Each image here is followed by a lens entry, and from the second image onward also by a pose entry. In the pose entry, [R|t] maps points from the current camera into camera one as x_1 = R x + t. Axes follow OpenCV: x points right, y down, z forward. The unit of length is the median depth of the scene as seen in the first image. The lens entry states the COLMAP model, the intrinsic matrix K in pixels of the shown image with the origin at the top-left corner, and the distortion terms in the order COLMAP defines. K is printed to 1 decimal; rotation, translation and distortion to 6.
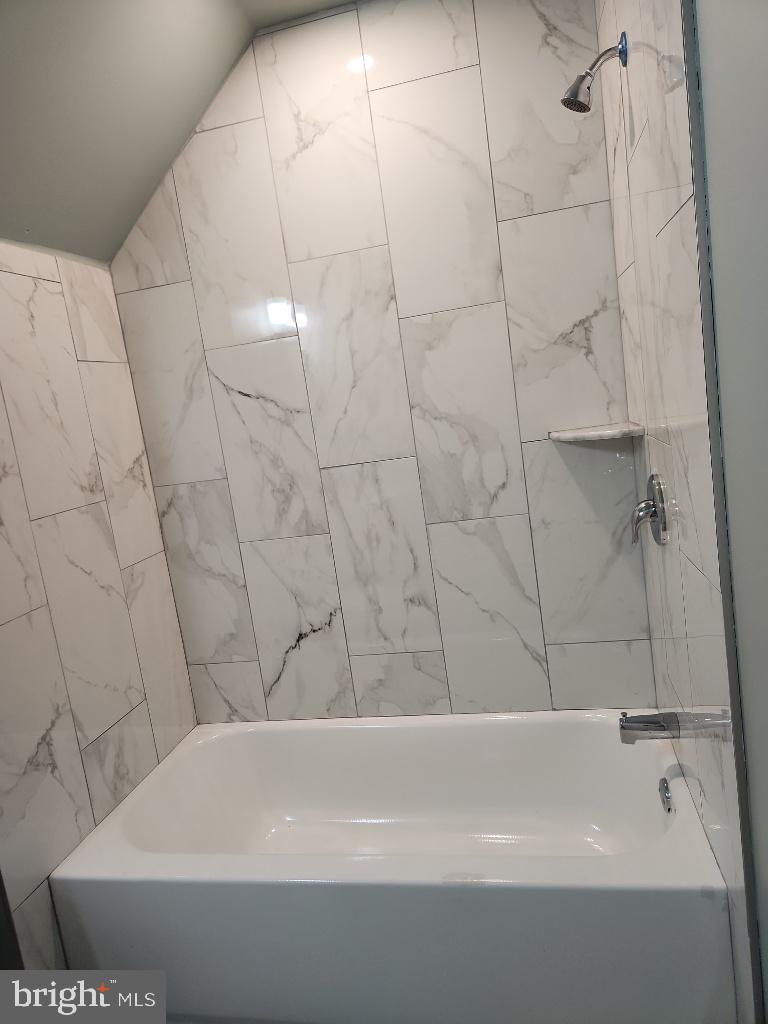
lens RADIAL K [[693.1, 0, 389.8], [0, 693.1, 506.6], [0, 0, 1]] dist [0.068627, -0.050404]
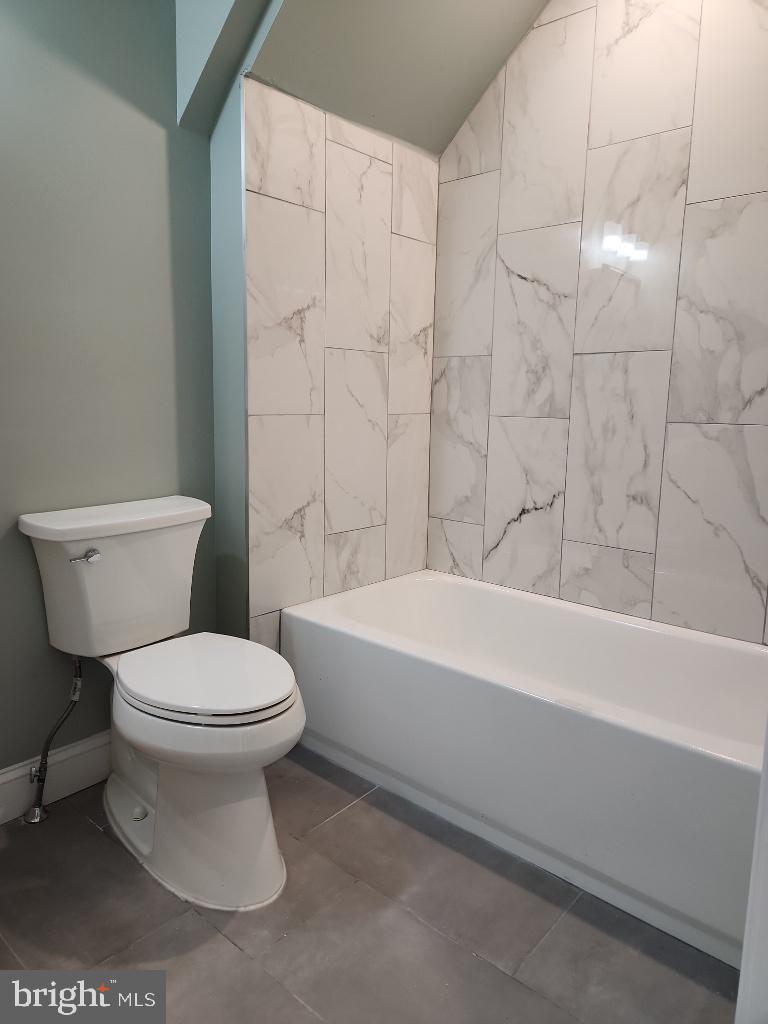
lens RADIAL K [[693.1, 0, 387.4], [0, 693.1, 509.0], [0, 0, 1]] dist [0.068627, -0.050404]
pose [[0.859544, 0.226623, -0.458067, 0.198165], [-0.210524, 0.973736, 0.086703, 0.144395], [0.465685, 0.021909, 0.884679, -0.058229]]
